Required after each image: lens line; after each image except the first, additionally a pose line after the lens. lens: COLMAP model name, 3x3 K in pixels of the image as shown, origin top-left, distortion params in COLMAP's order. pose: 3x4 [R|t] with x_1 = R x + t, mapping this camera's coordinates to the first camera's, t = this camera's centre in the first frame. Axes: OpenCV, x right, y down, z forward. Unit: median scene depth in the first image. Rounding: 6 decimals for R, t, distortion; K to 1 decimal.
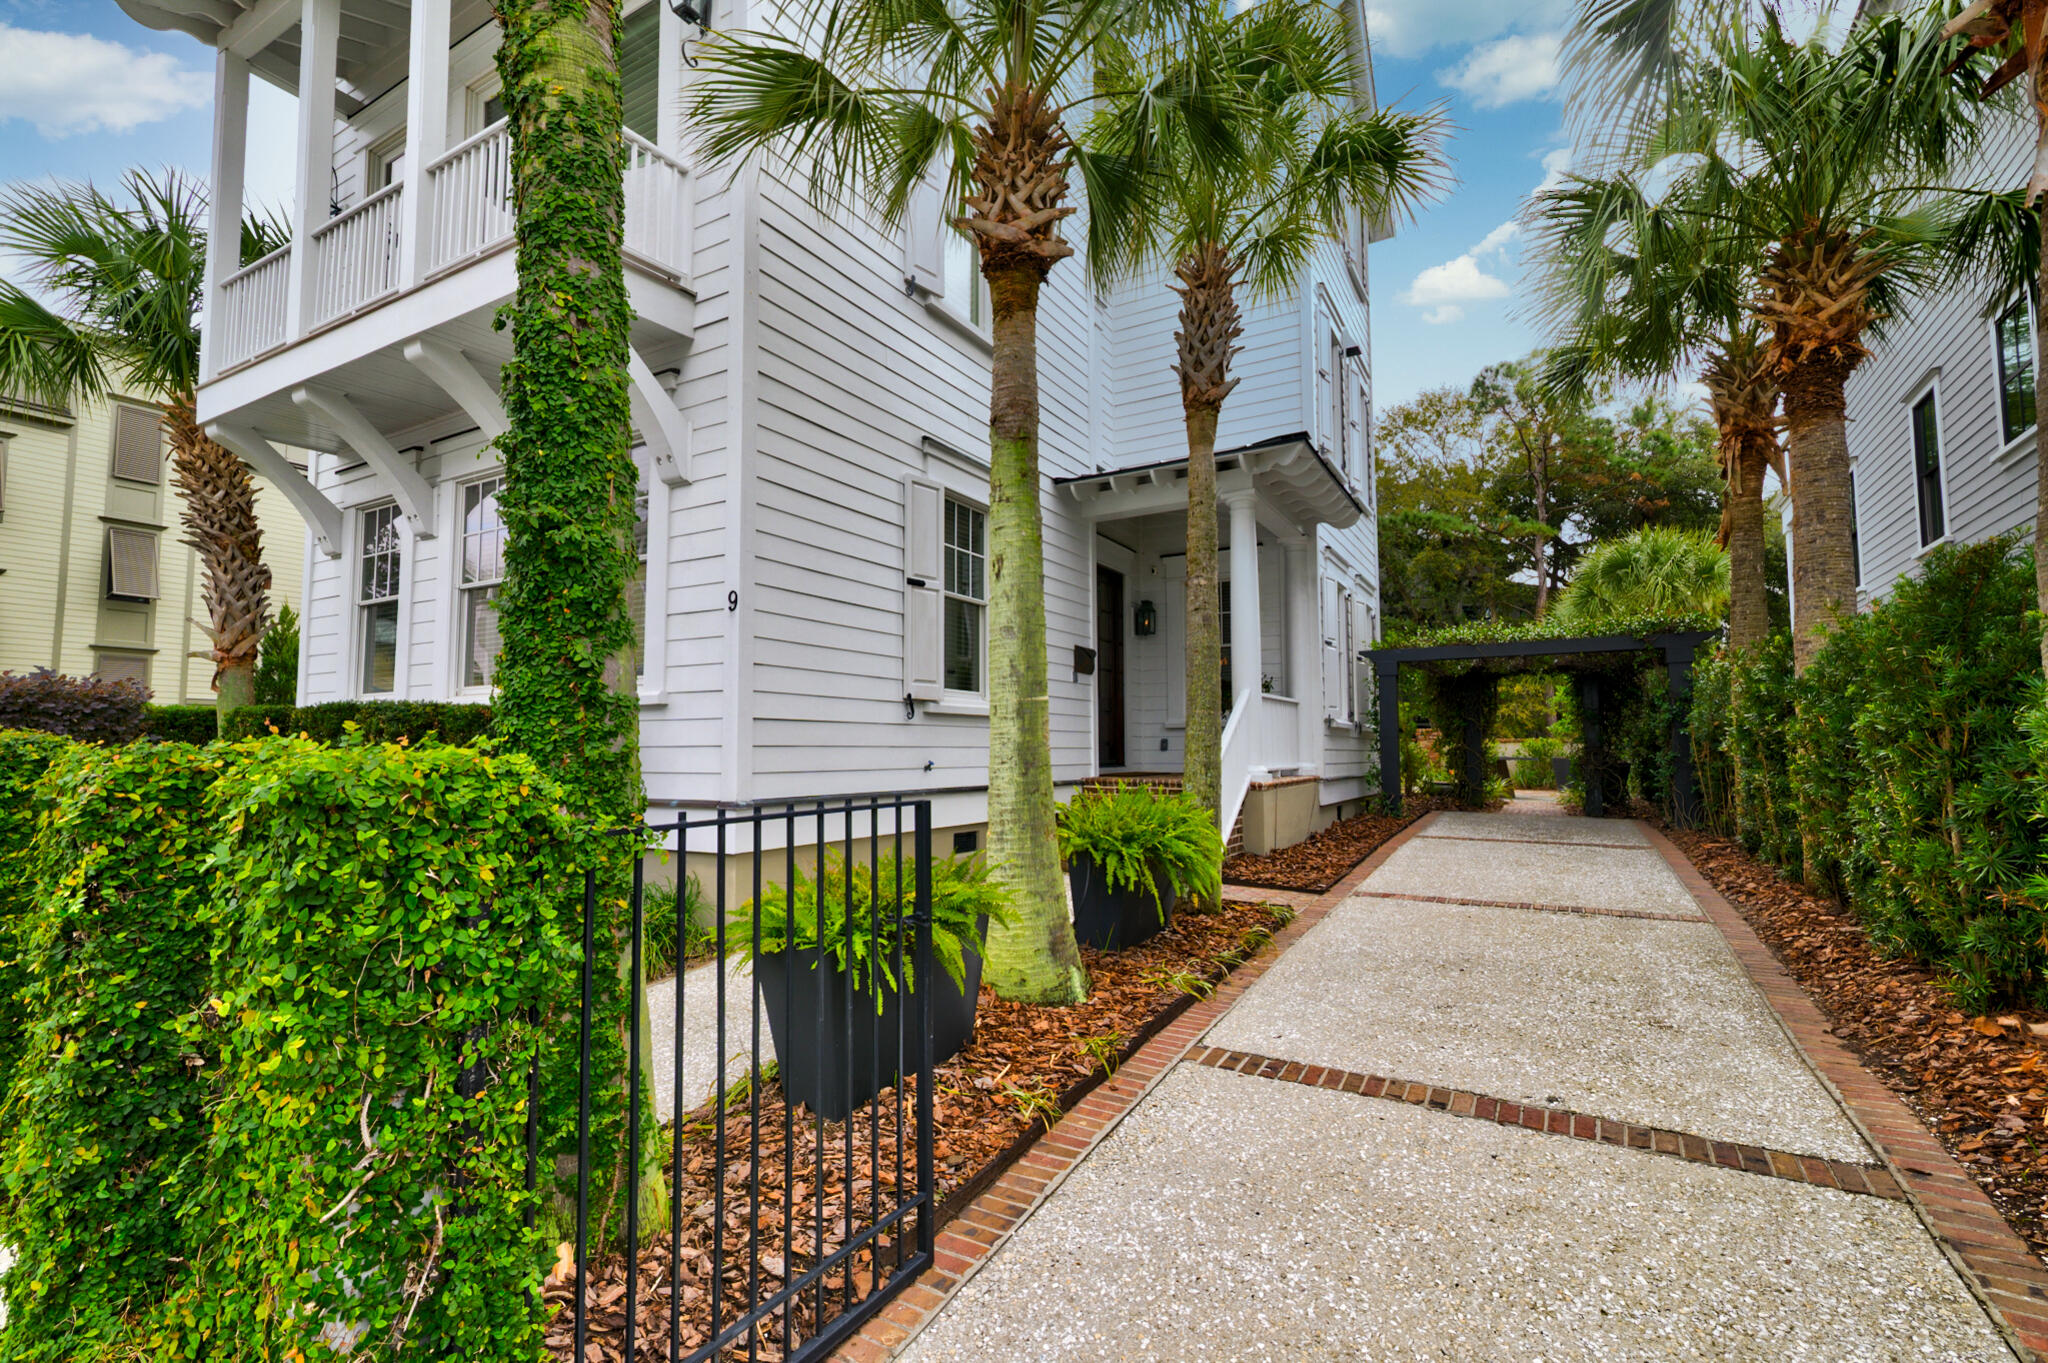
lens RADIAL K [[918.2, 0, 1024.0], [0, 918.2, 681.5], [0, 0, 1]] dist [0.001088, 0.000201]
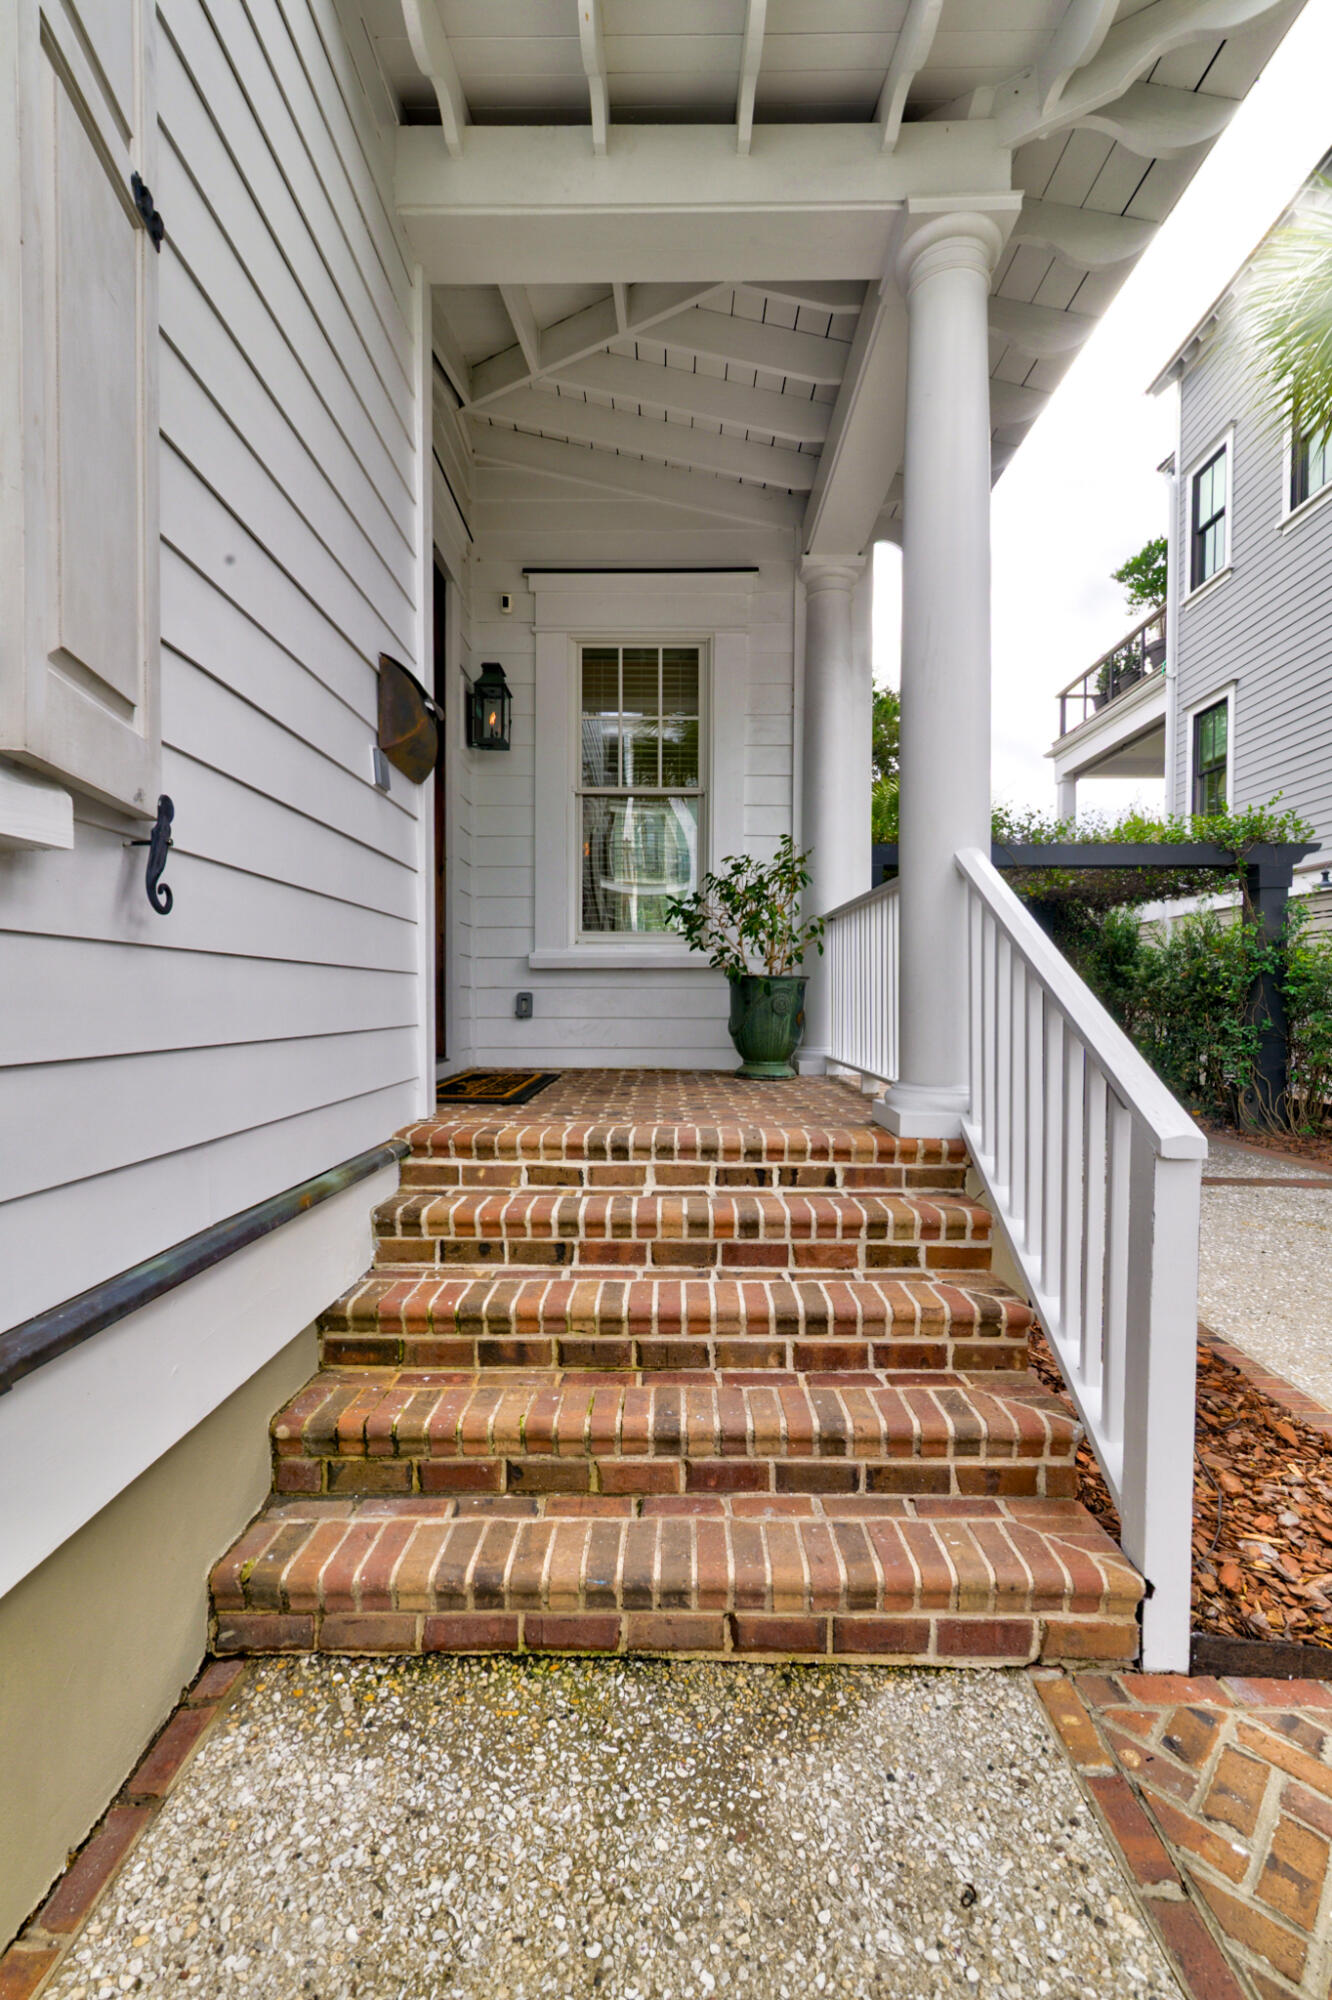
lens RADIAL K [[896.7, 0, 666.0], [0, 896.7, 1000.0], [0, 0, 1]] dist [0.001088, 0.000201]
pose [[0.864600, -0.001495, 0.502458, -0.004927], [-0.039674, 0.996670, 0.071234, 0.039474], [-0.500892, -0.081524, 0.861662, 0.713588]]
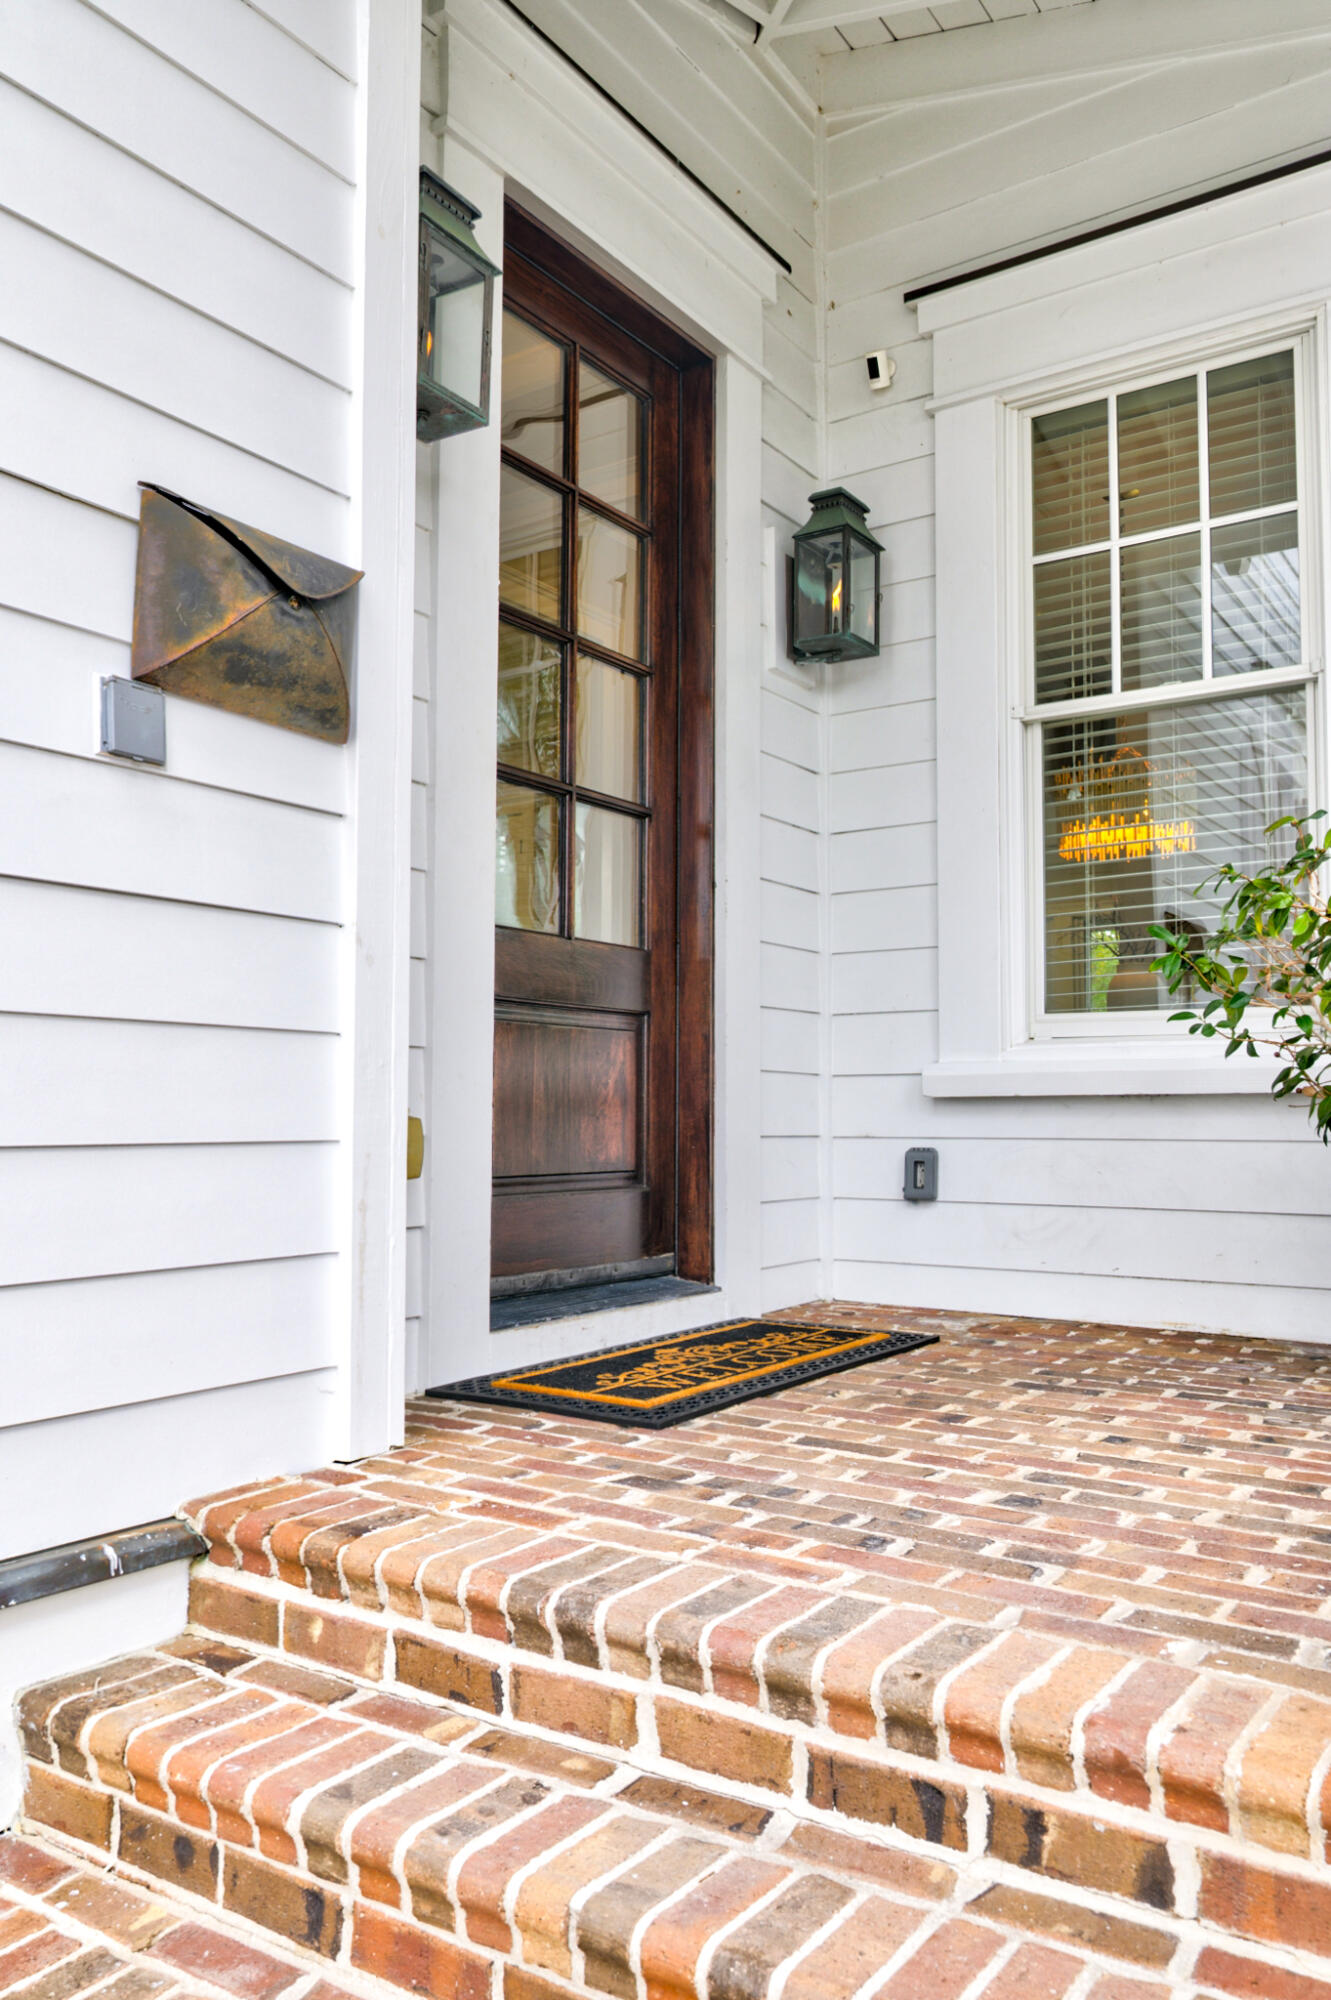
lens RADIAL K [[1499.9, 0, 665.5], [0, 1499.9, 1000.0], [0, 0, 1]] dist [0.000080, -0.003223]
pose [[0.997693, -0.006558, -0.067577, 0.141512], [0.006802, 0.999971, 0.003372, 0.032758], [0.067553, -0.003824, 0.997708, 0.784287]]
